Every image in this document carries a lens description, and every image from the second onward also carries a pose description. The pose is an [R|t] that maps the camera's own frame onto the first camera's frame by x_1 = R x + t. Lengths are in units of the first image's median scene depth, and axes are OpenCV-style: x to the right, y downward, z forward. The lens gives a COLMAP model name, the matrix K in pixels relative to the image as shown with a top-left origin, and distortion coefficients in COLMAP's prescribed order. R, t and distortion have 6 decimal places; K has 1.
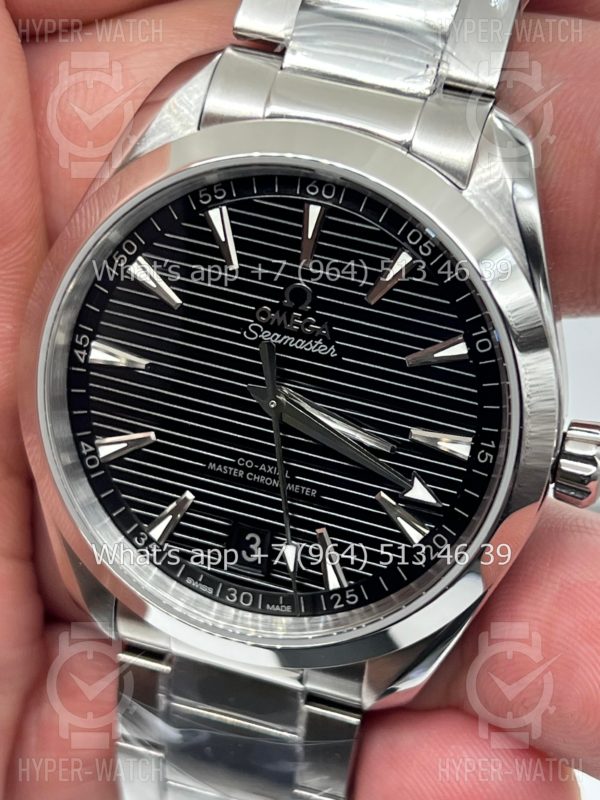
lens RADIAL K [[1906.0, 0, 301.8], [0, 1906.0, 401.8], [0, 0, 1]] dist [0.239086, 0.000000]
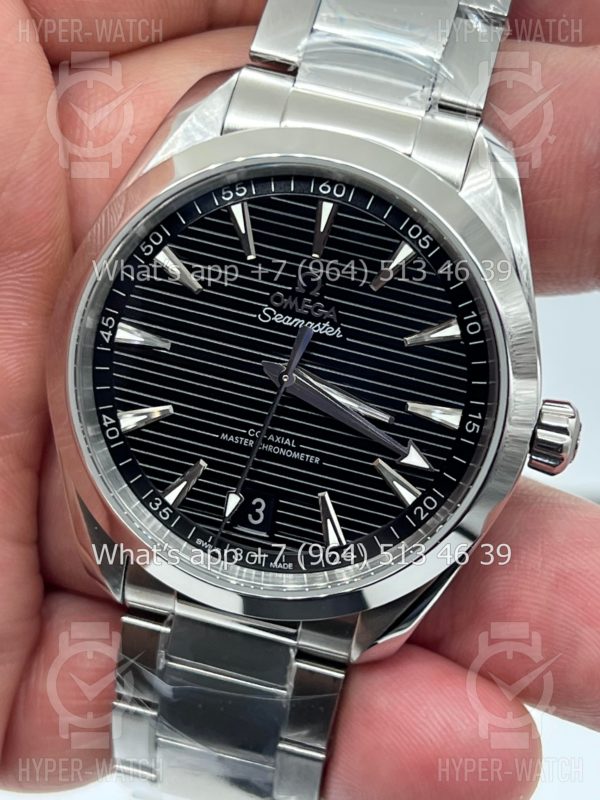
lens RADIAL K [[1906.0, 0, 295.0], [0, 1906.0, 401.8], [0, 0, 1]] dist [0.239086, 0.000000]
pose [[0.993440, 0.018589, 0.112835, -0.133601], [-0.010951, 0.997629, -0.067945, 0.089629], [-0.113830, 0.066263, 0.991288, -0.111114]]
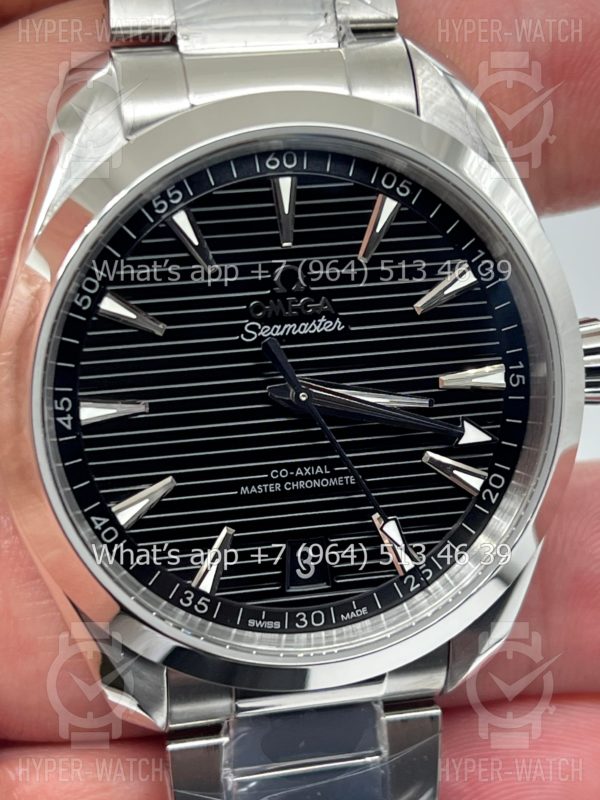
lens RADIAL K [[1906.0, 0, 302.1], [0, 1906.0, 399.5], [0, 0, 1]] dist [0.239086, 0.000000]
pose [[0.865338, -0.301762, 0.400163, -0.378156], [0.333330, 0.942758, -0.009881, 0.011165], [-0.374275, 0.141937, 0.916391, 0.151909]]
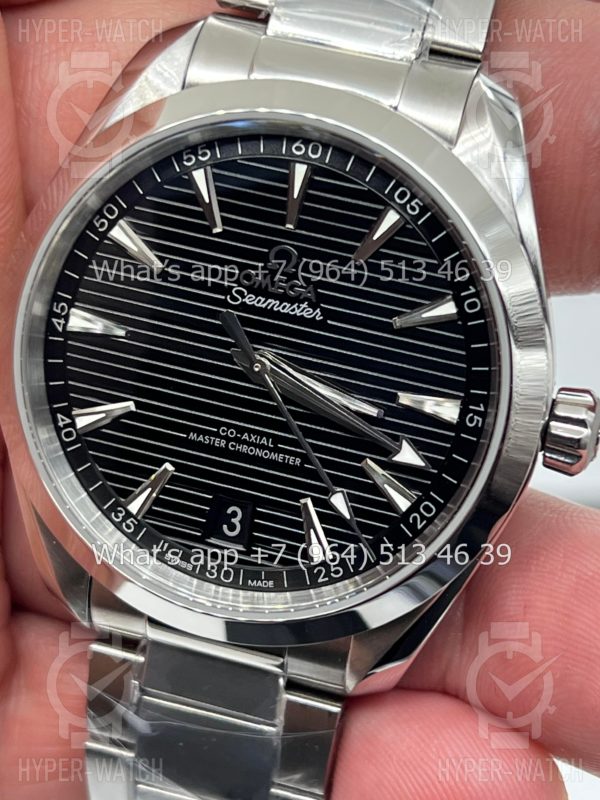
lens RADIAL K [[1906.0, 0, 300.1], [0, 1906.0, 396.6], [0, 0, 1]] dist [0.239086, 0.000000]
pose [[0.999436, 0.004122, 0.033326, -0.025186], [-0.001258, 0.996337, -0.085500, 0.097924], [-0.033557, 0.085409, 0.995781, 0.025718]]
